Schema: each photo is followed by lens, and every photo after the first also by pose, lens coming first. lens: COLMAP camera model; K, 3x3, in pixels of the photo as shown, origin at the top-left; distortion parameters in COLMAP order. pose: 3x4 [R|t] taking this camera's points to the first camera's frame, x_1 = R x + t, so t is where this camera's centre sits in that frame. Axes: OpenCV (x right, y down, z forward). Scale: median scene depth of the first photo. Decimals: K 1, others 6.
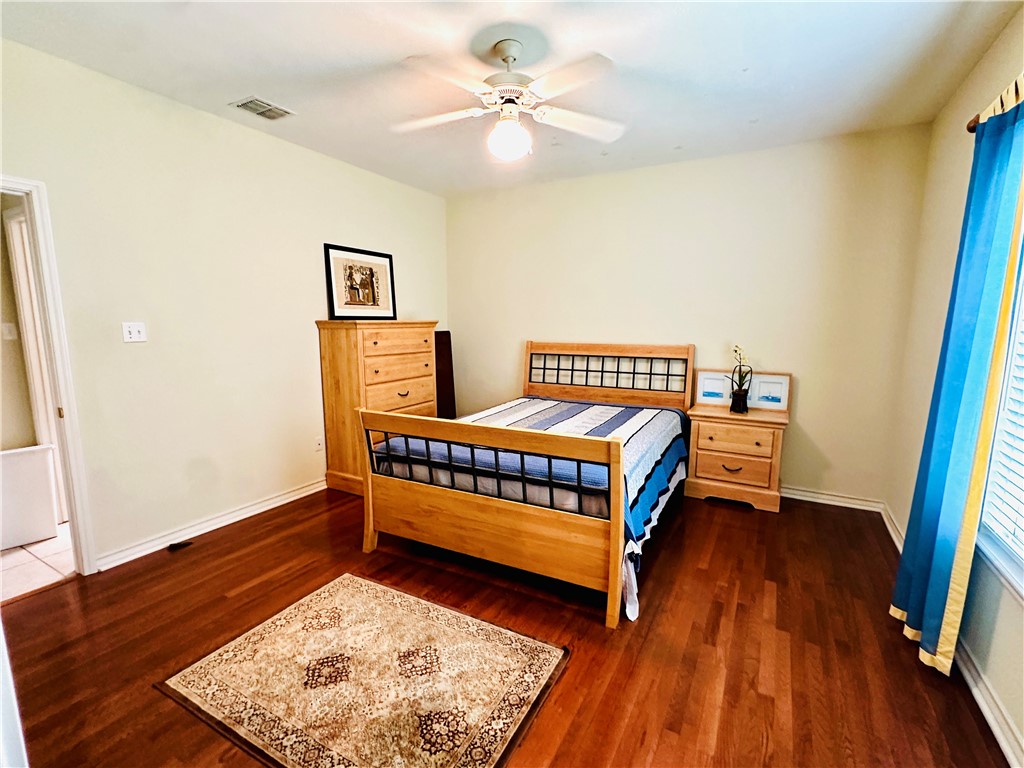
lens RADIAL K [[472.4, 0, 515.5], [0, 472.4, 393.2], [0, 0, 1]] dist [-0.002938, -0.000063]
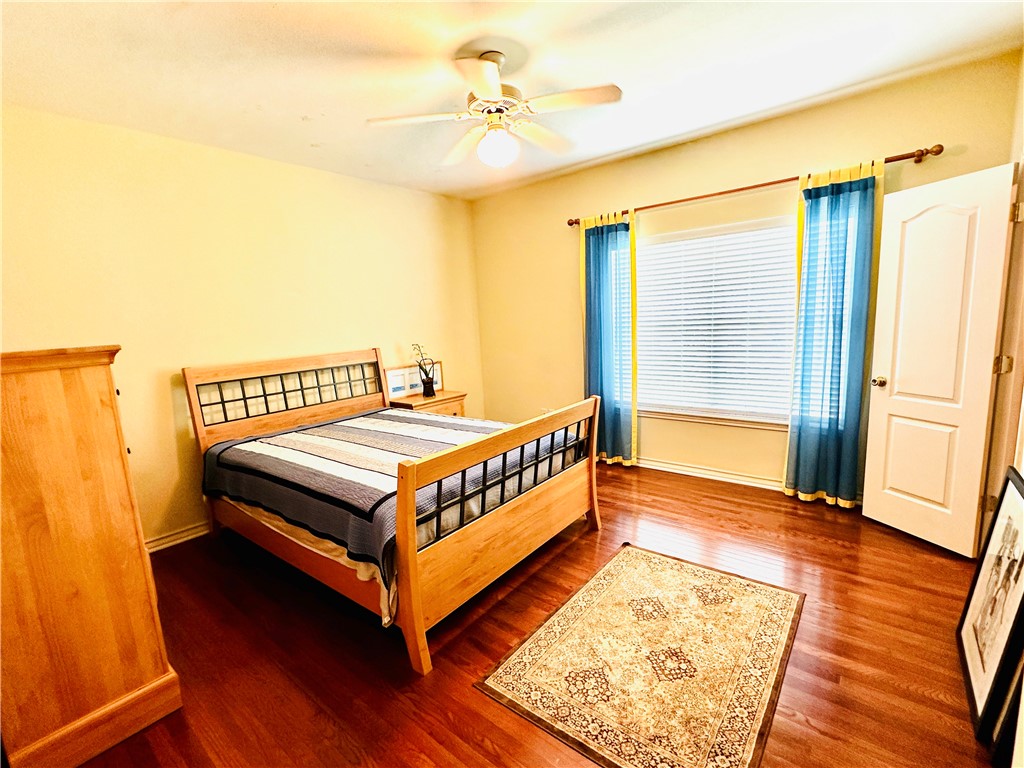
lens RADIAL K [[472.4, 0, 507.1], [0, 472.4, 384.2], [0, 0, 1]] dist [-0.002938, -0.000063]
pose [[0.169852, -0.149783, 0.974020, -0.940571], [0.200333, 0.972992, 0.114690, -0.124046], [-0.964892, 0.175648, 0.195271, 0.722435]]
